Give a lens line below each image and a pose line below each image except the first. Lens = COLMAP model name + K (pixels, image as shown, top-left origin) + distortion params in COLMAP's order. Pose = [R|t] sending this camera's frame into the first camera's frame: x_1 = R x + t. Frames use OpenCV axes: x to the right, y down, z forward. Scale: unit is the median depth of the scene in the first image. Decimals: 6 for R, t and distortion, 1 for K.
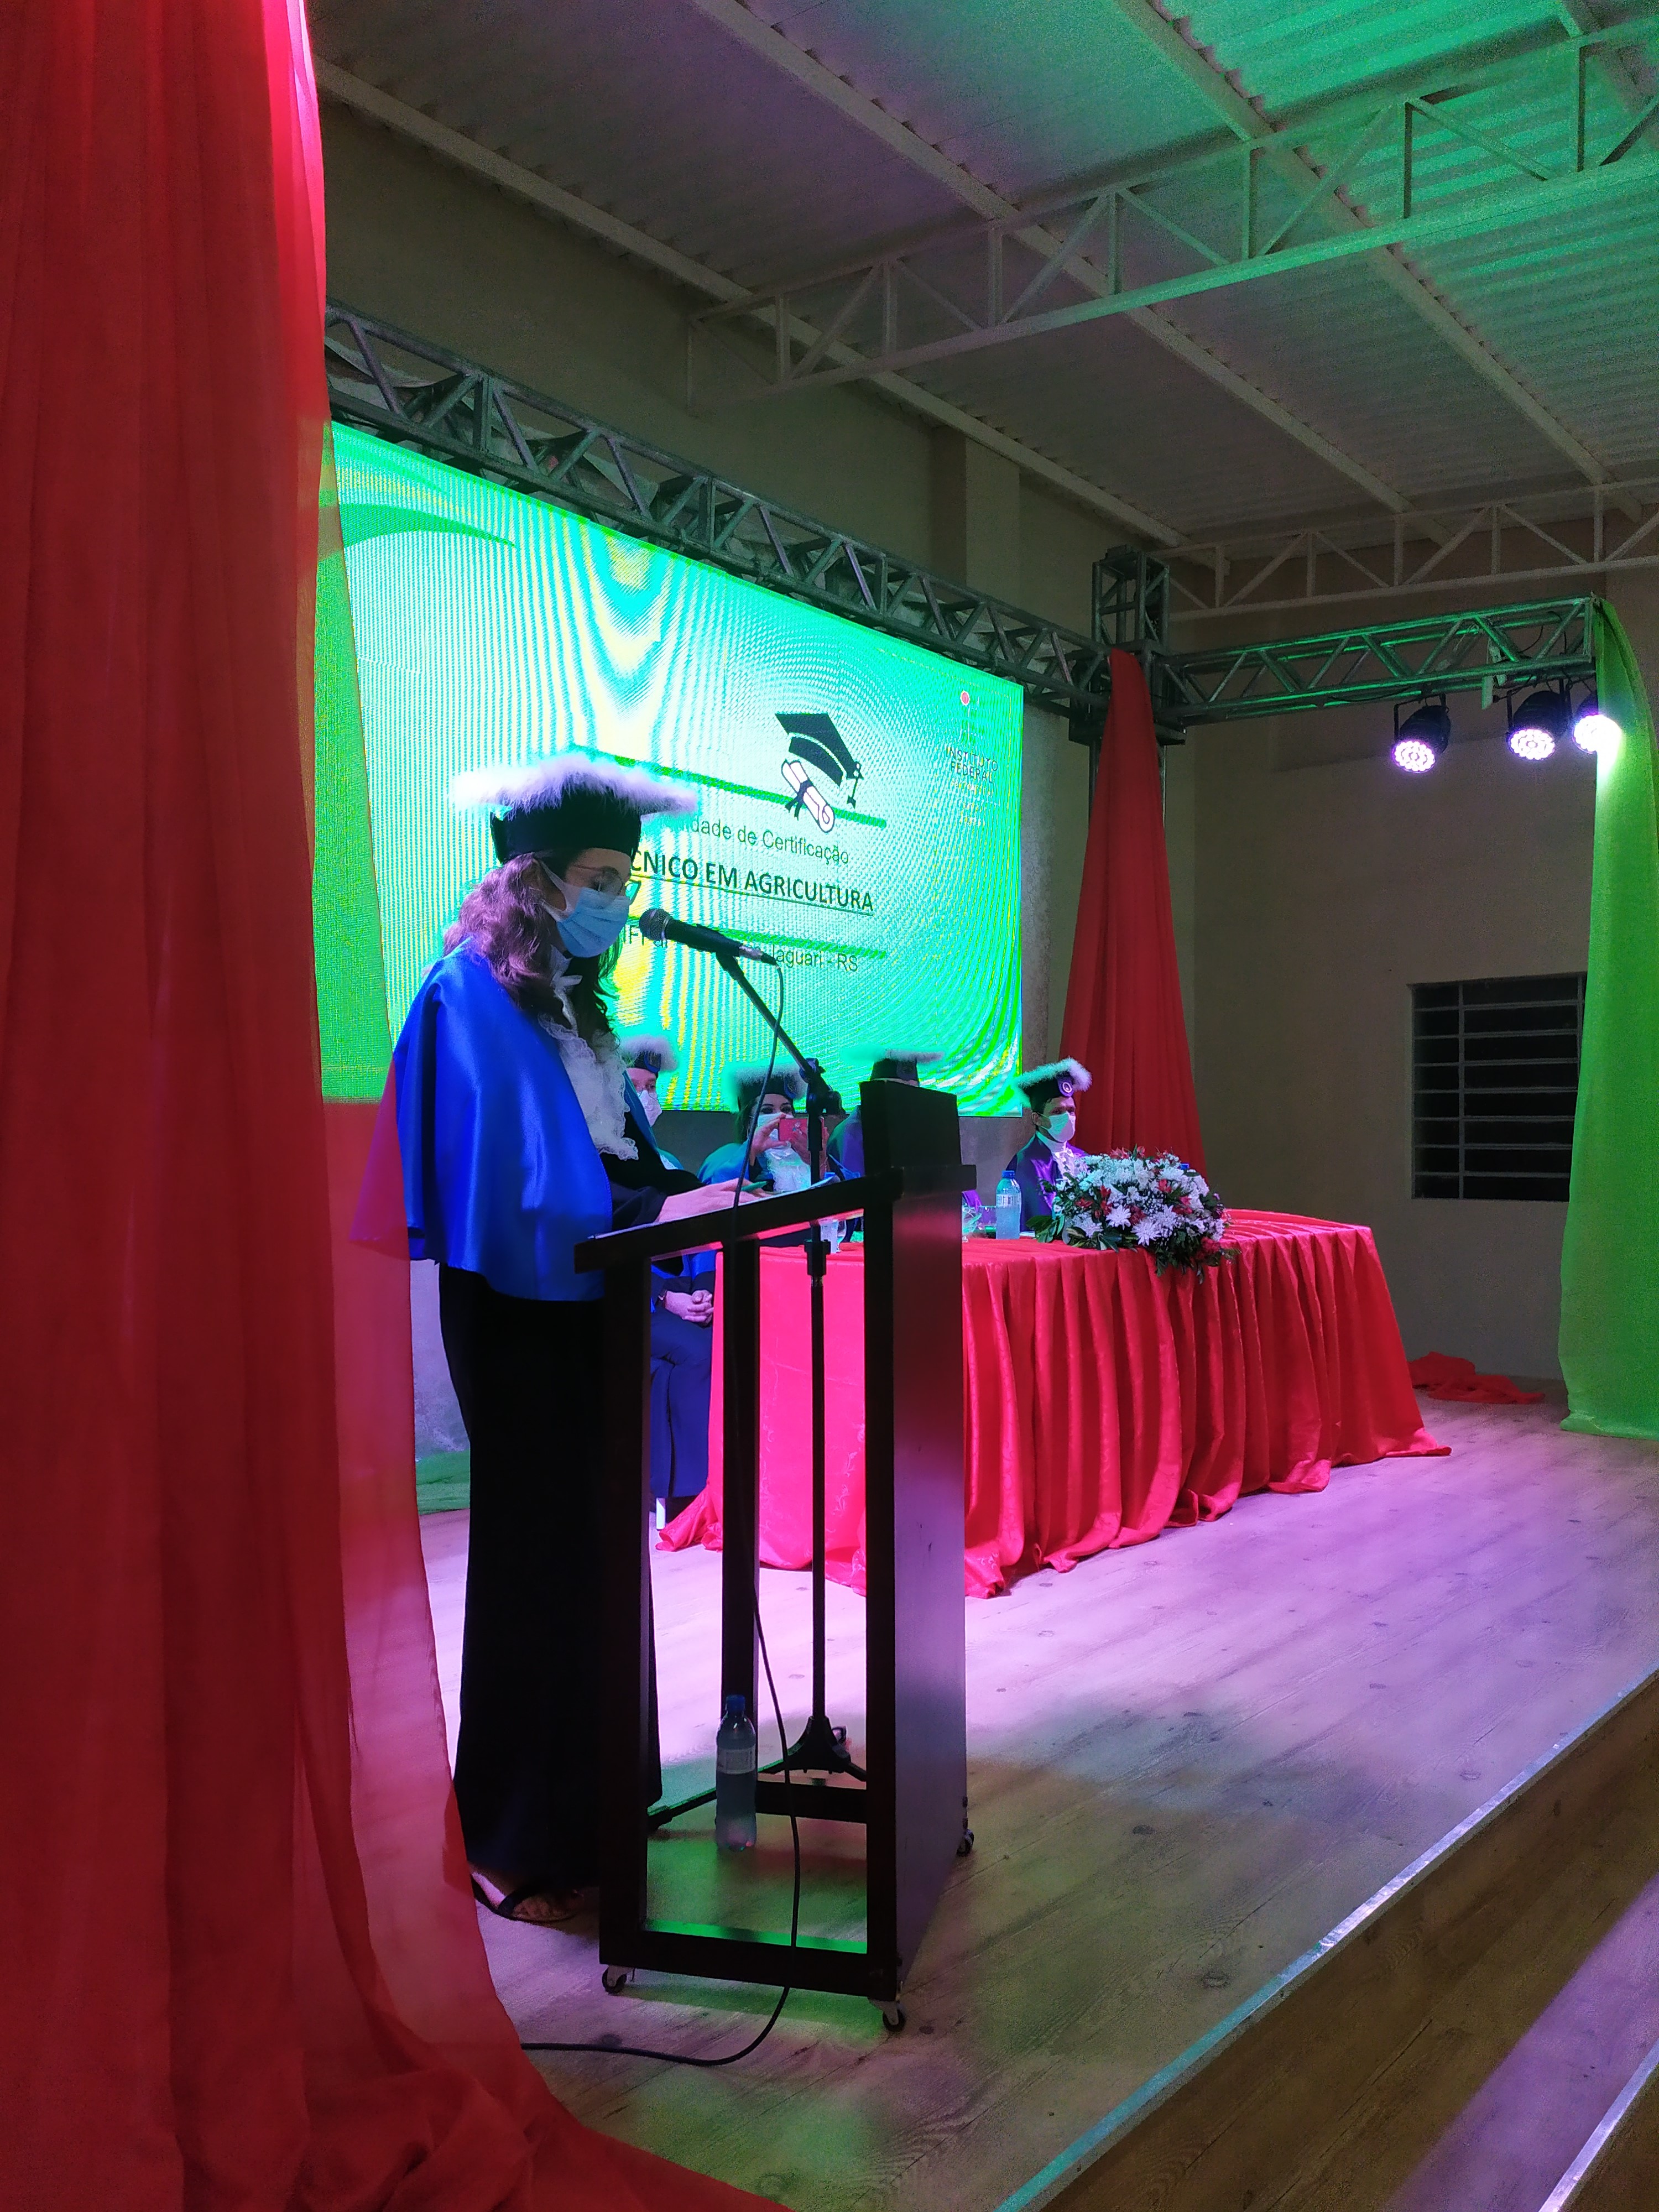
lens RADIAL K [[1651.9, 0, 829.5], [0, 1651.9, 1106.0], [0, 0, 1]] dist [0.056687, -0.057615]
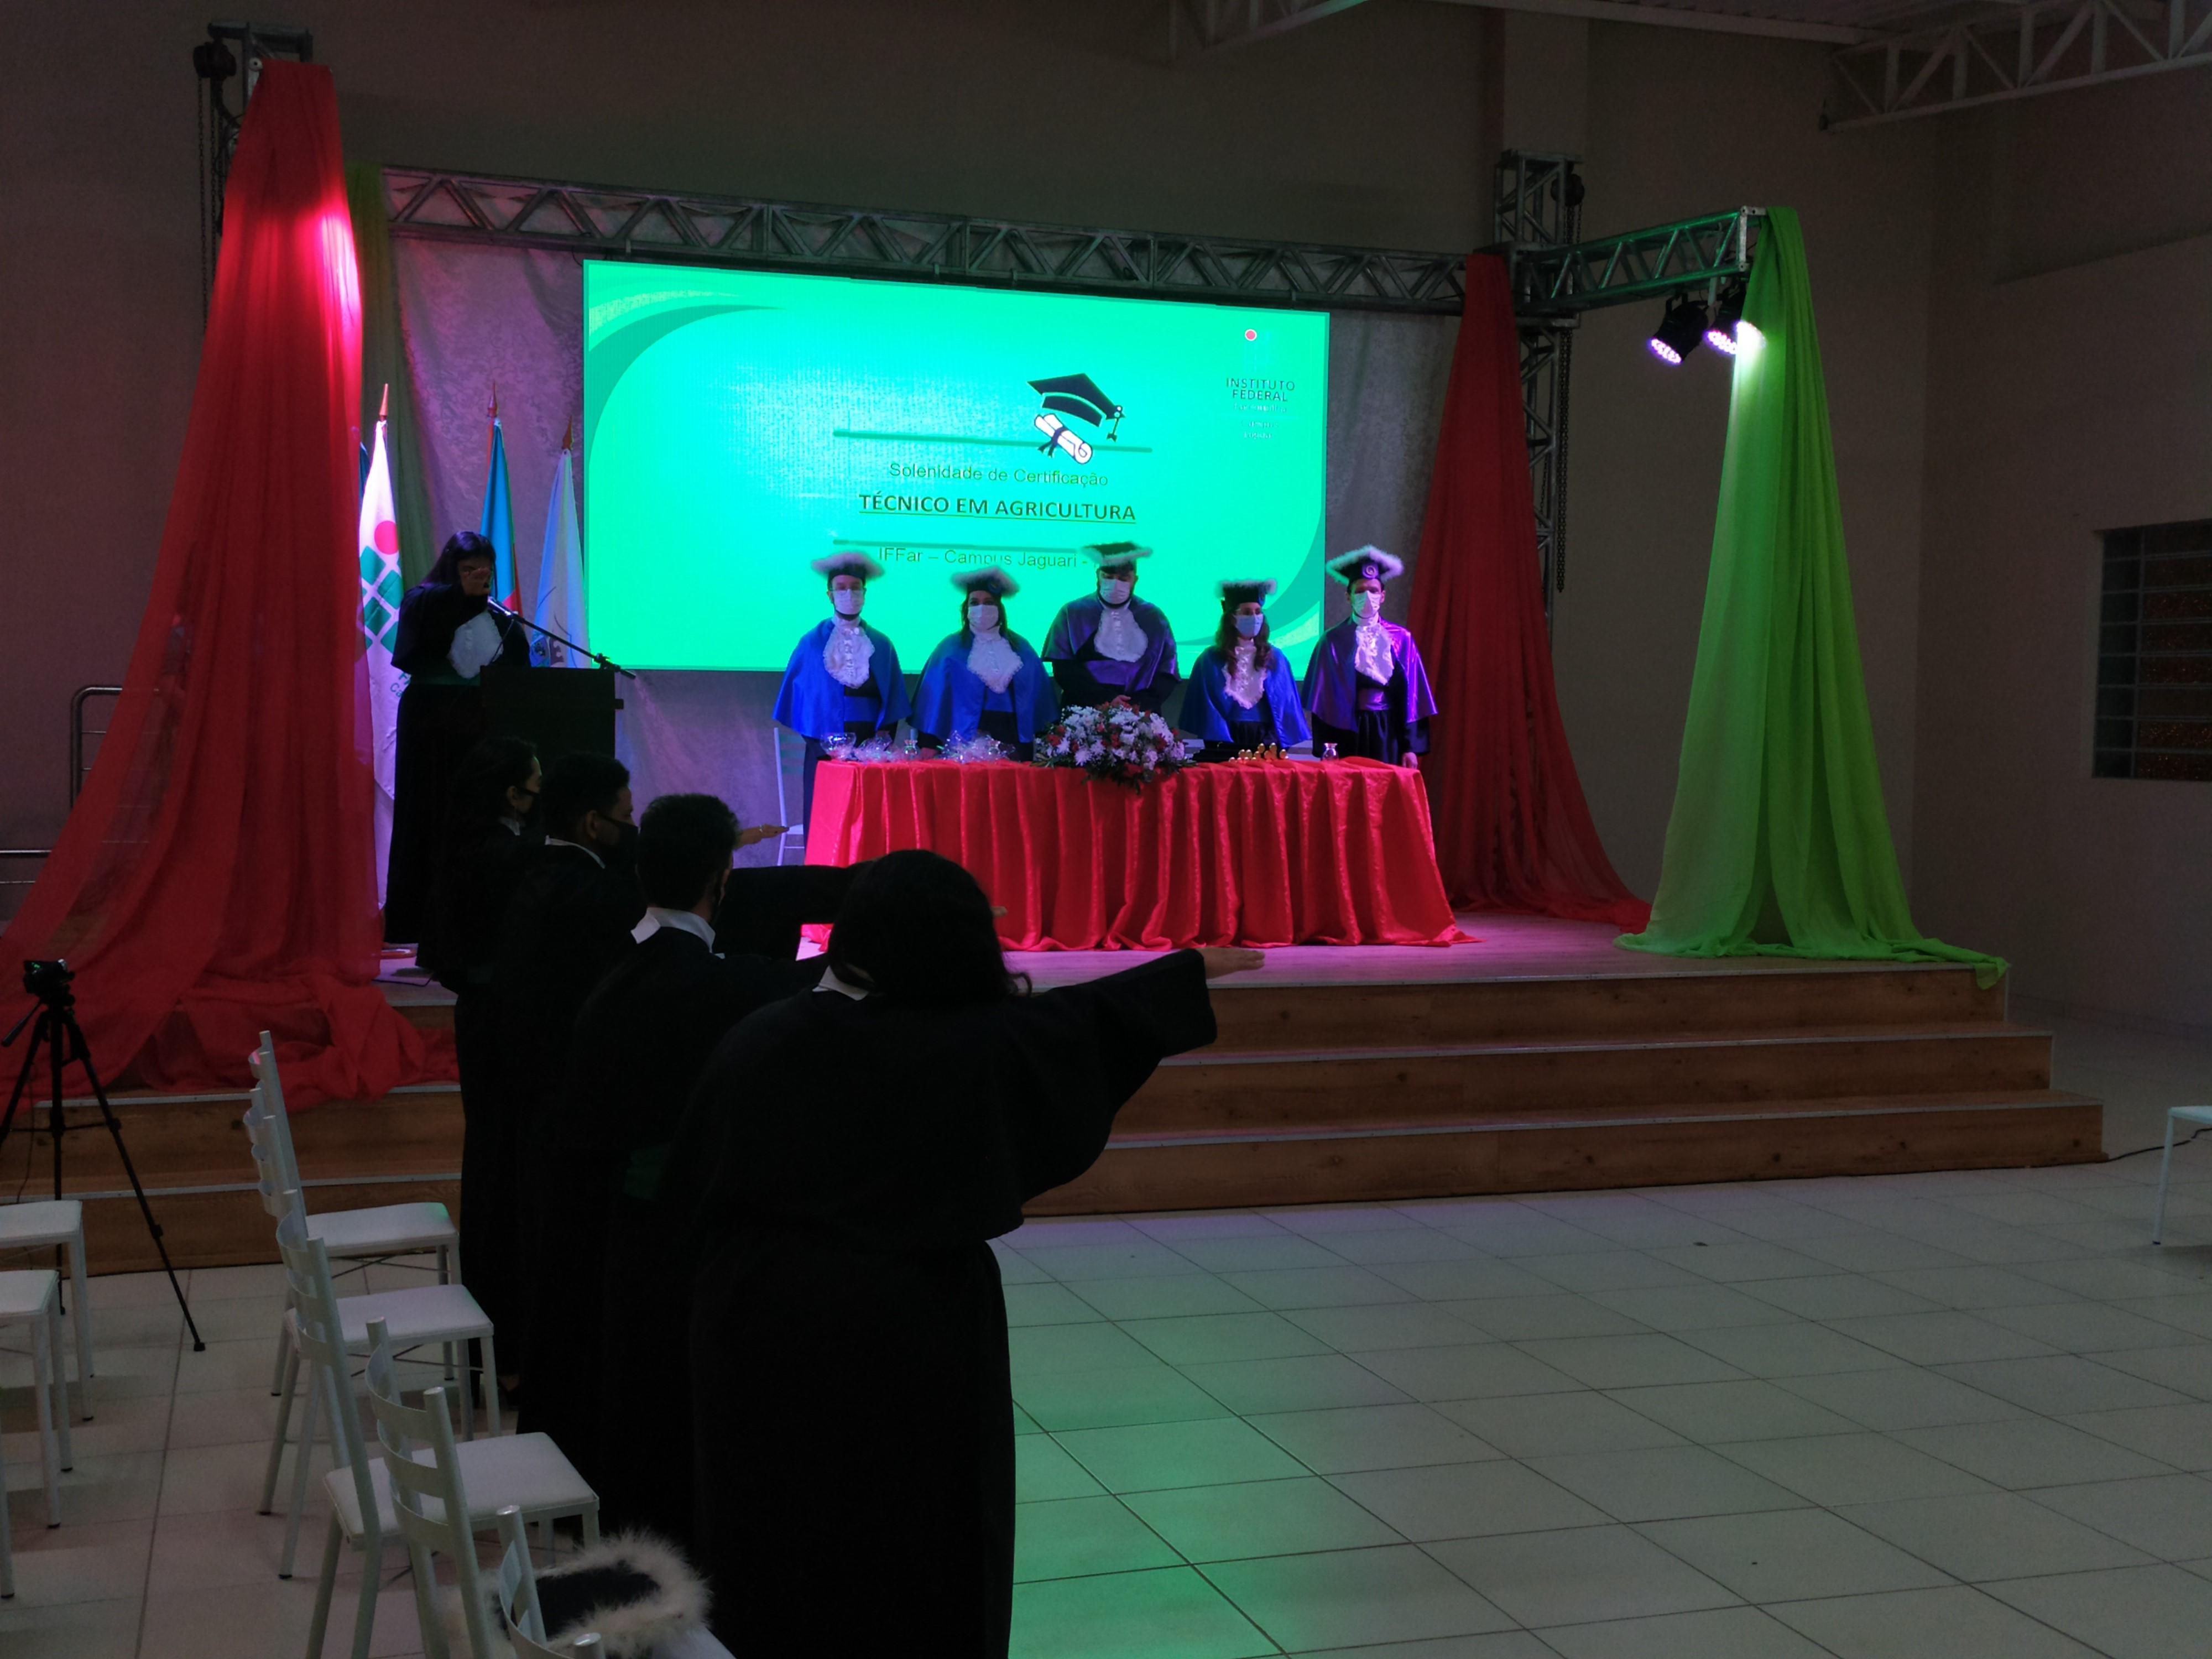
lens RADIAL K [[2473.9, 0, 1106.0], [0, 2473.9, 829.5], [0, 0, 1]] dist [0.025722, 0.031228]
pose [[0.857362, 0.037203, -0.513367, 1.158229], [-0.002319, 0.997653, 0.068427, -0.010691], [0.514708, -0.057476, 0.855437, -0.776236]]
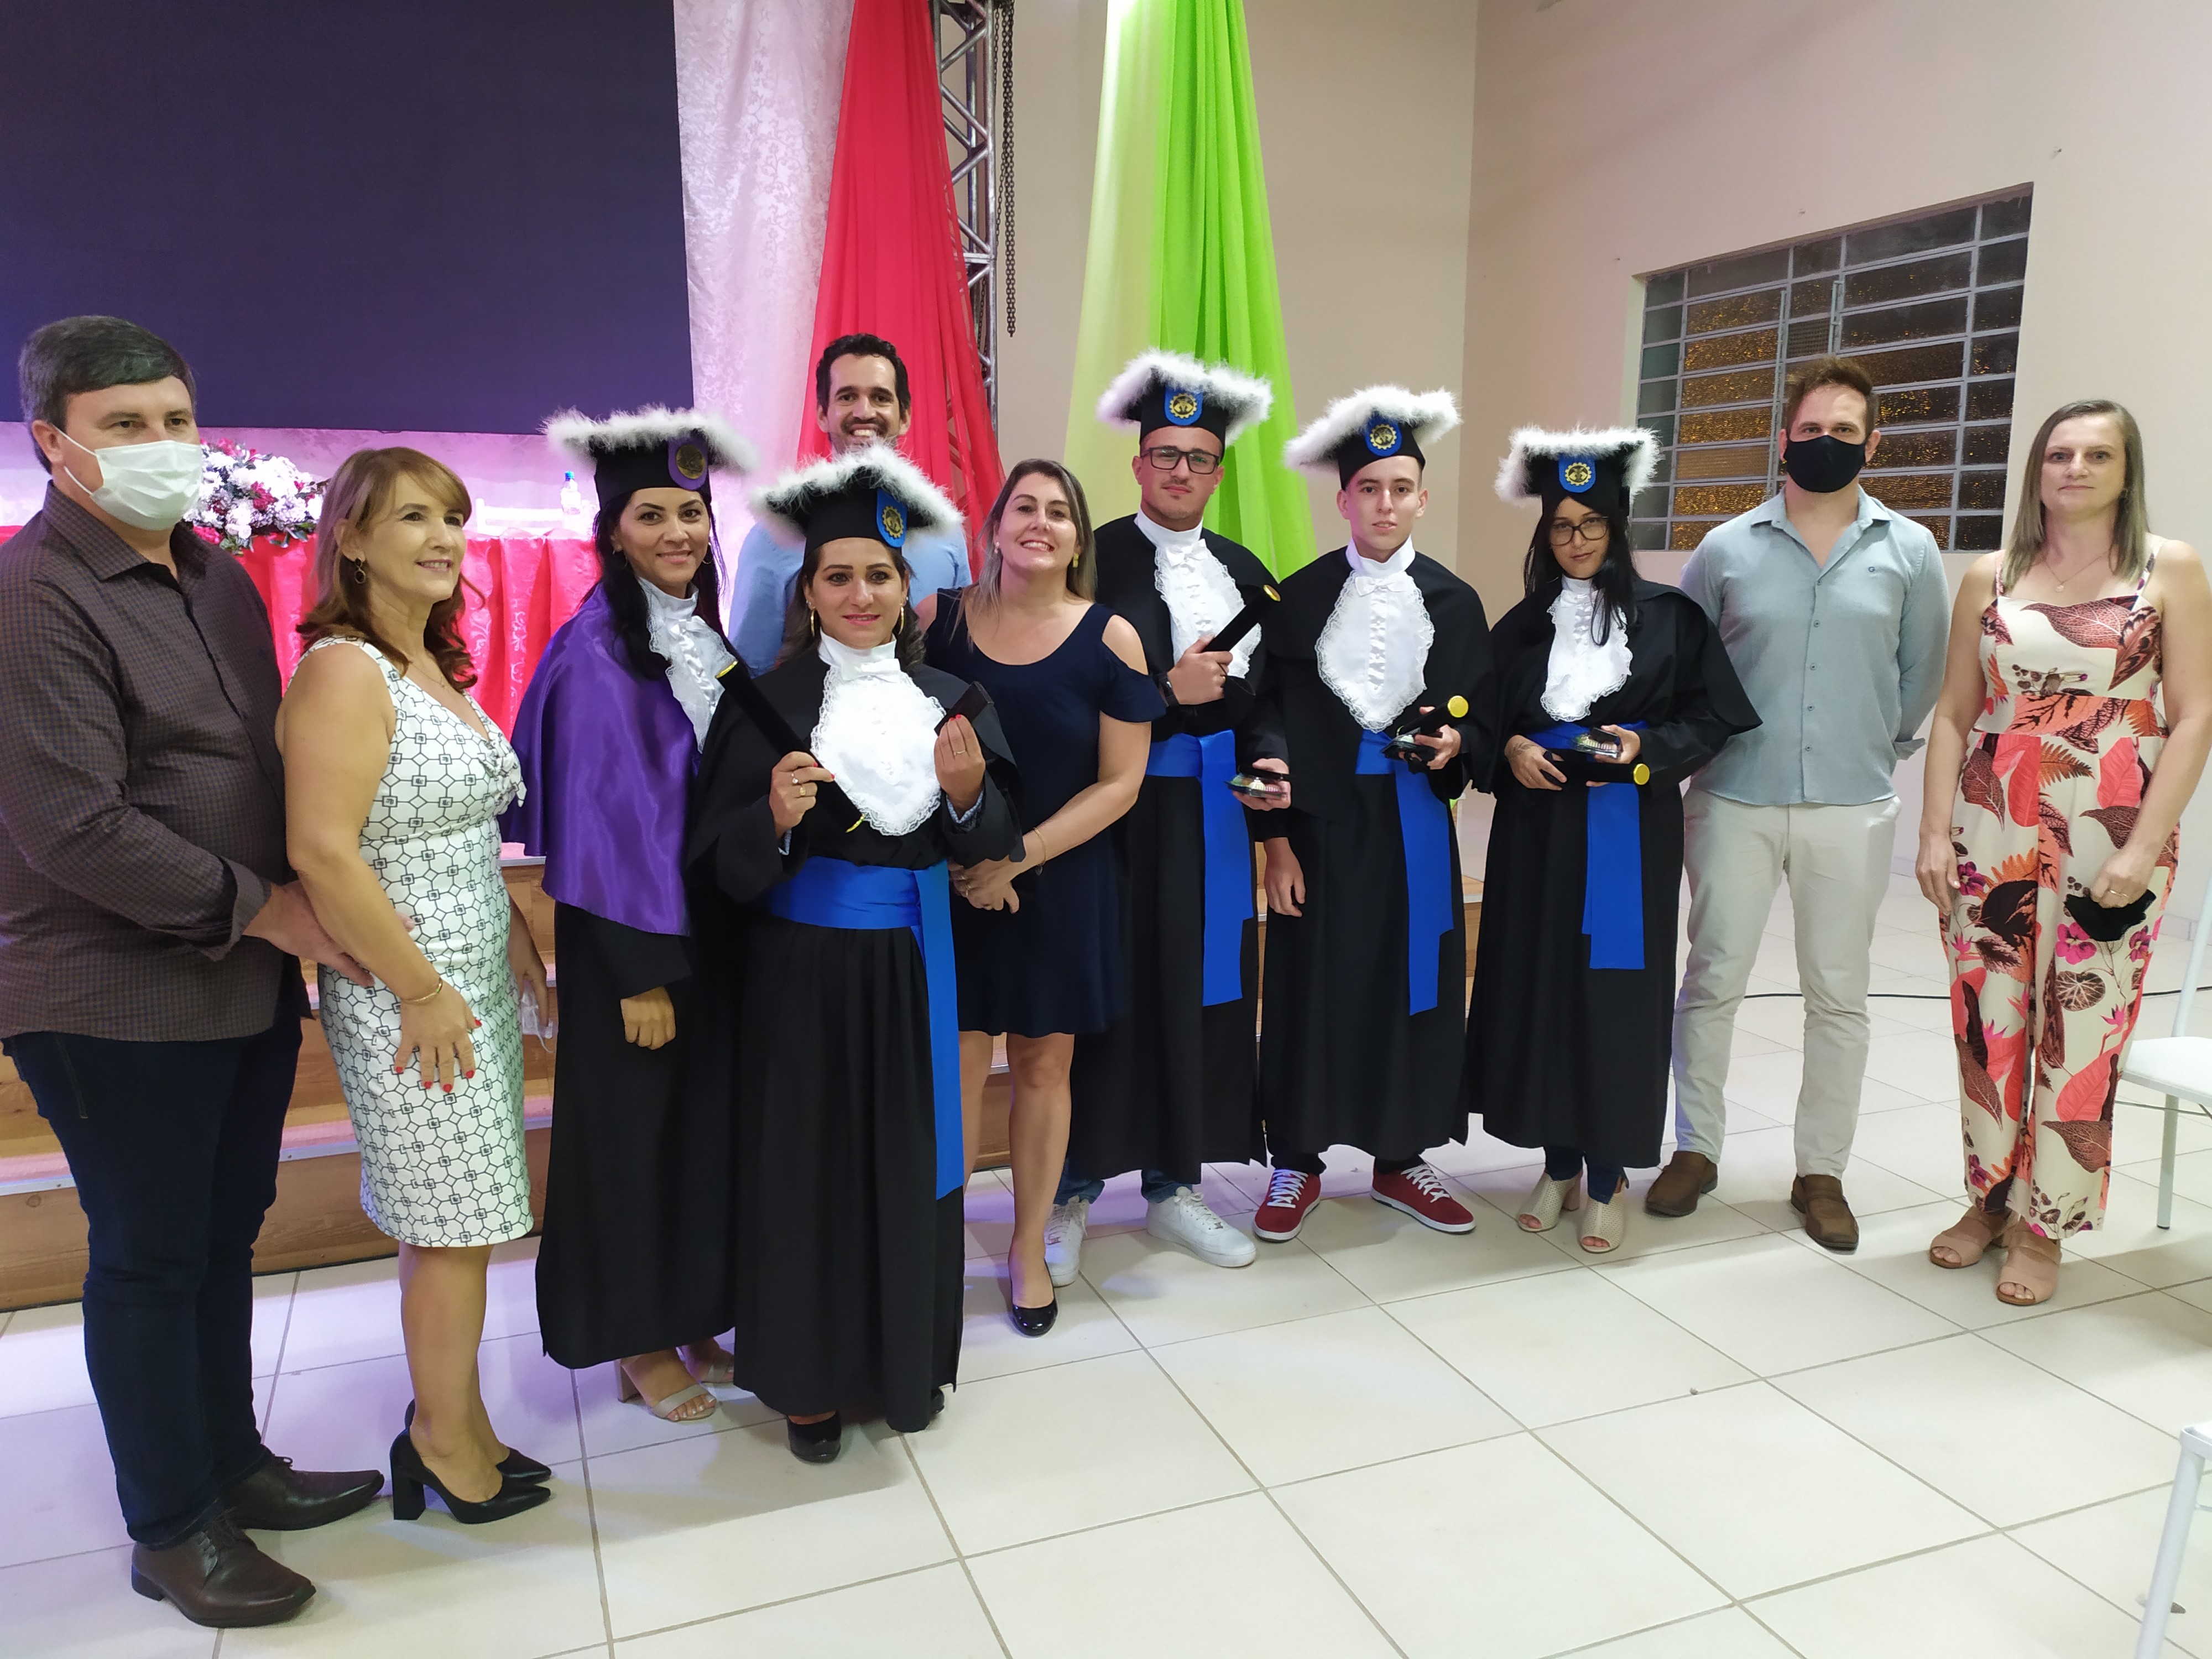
lens RADIAL K [[1657.3, 0, 1106.0], [0, 1657.3, 829.5], [0, 0, 1]] dist [0.092437, -0.132983]
pose [[0.883246, 0.078630, -0.462270, 1.032813], [0.011614, 0.981869, 0.189203, 0.062527], [0.468766, -0.172482, 0.866319, 0.288712]]
